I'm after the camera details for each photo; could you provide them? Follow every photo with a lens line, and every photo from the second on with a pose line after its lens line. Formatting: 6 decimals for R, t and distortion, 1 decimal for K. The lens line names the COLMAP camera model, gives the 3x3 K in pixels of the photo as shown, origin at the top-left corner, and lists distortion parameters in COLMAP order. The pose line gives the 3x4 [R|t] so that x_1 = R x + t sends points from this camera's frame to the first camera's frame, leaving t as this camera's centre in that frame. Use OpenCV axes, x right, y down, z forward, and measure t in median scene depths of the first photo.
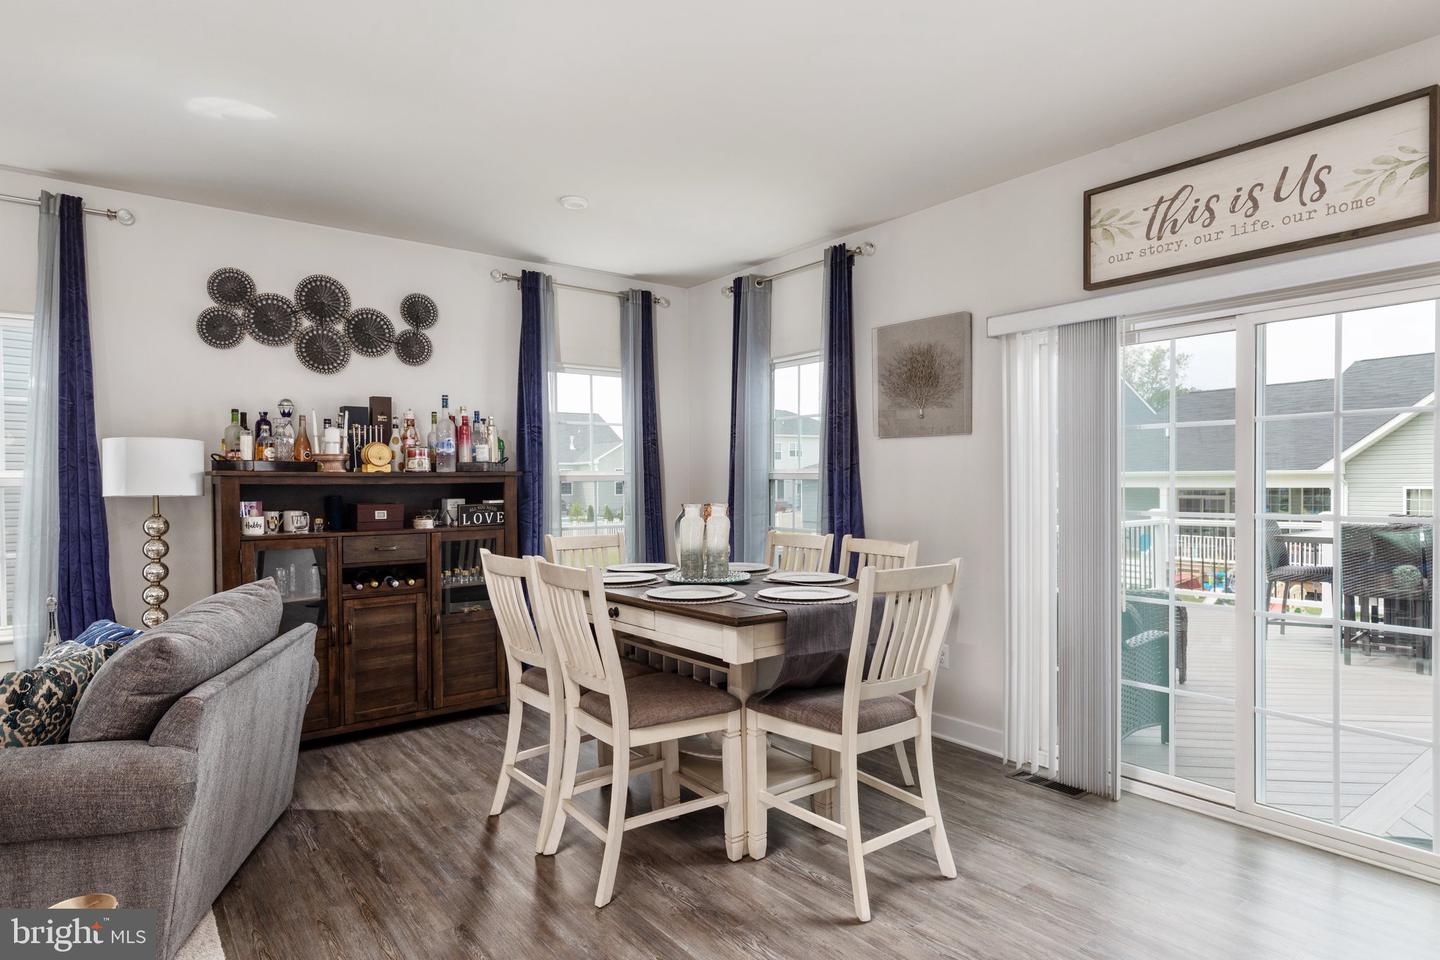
lens RADIAL K [[807.7, 0, 668.2], [0, 807.7, 494.7], [0, 0, 1]] dist [-0.032881, 0.026377]
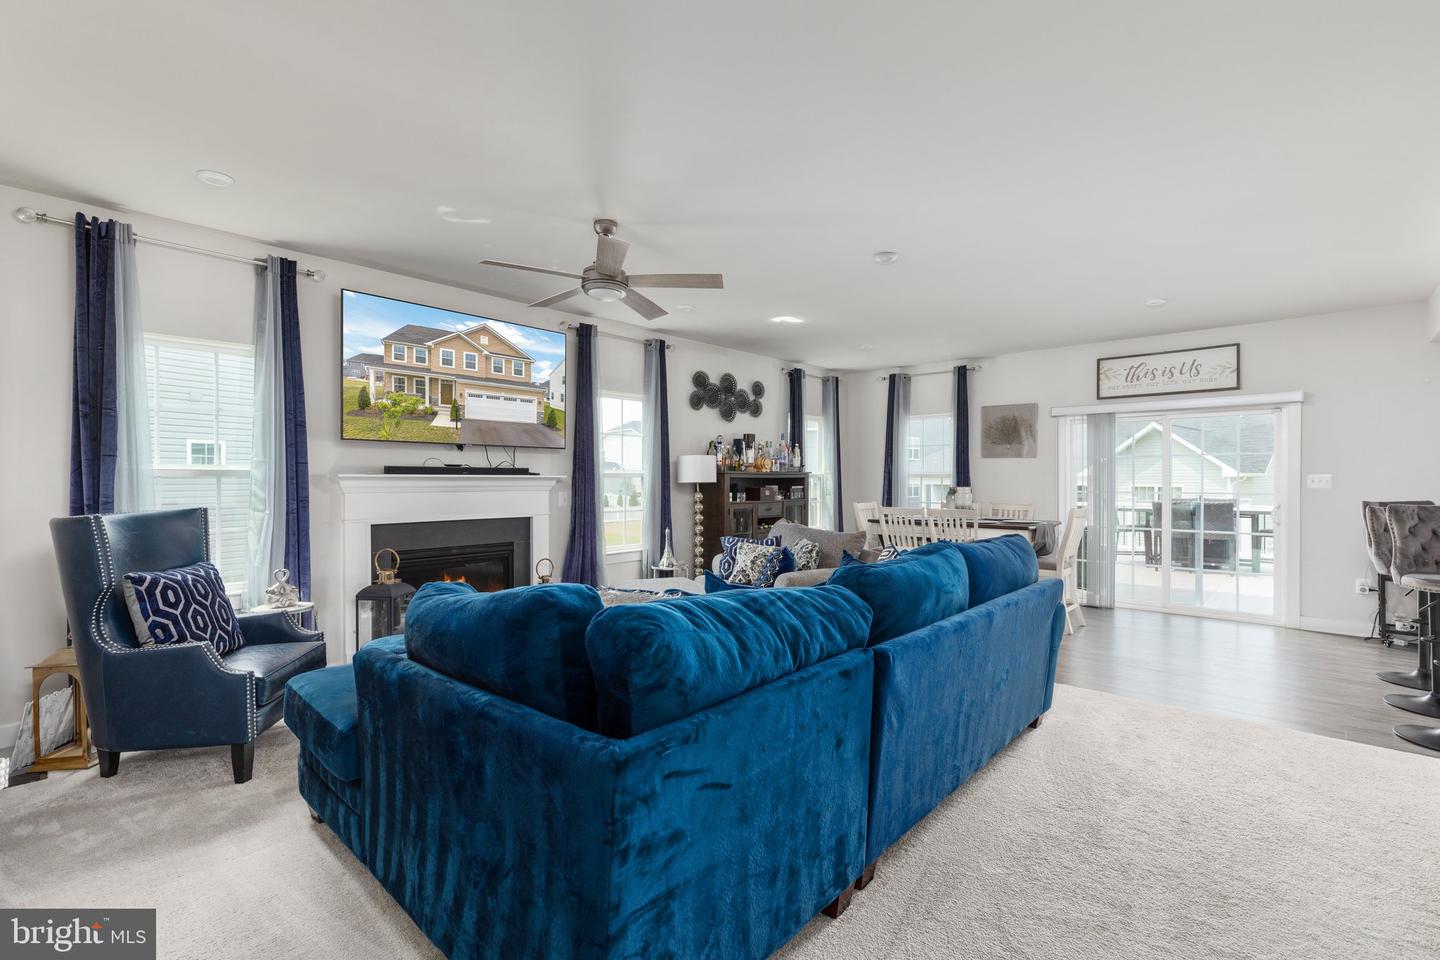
lens RADIAL K [[646.4, 0, 697.6], [0, 646.4, 472.9], [0, 0, 1]] dist [0.016706, 0.000020]
pose [[0.988235, 0.011834, 0.152482, -1.030094], [-0.008101, 0.999653, -0.025078, 0.022397], [-0.152725, 0.023548, 0.987988, -0.791117]]
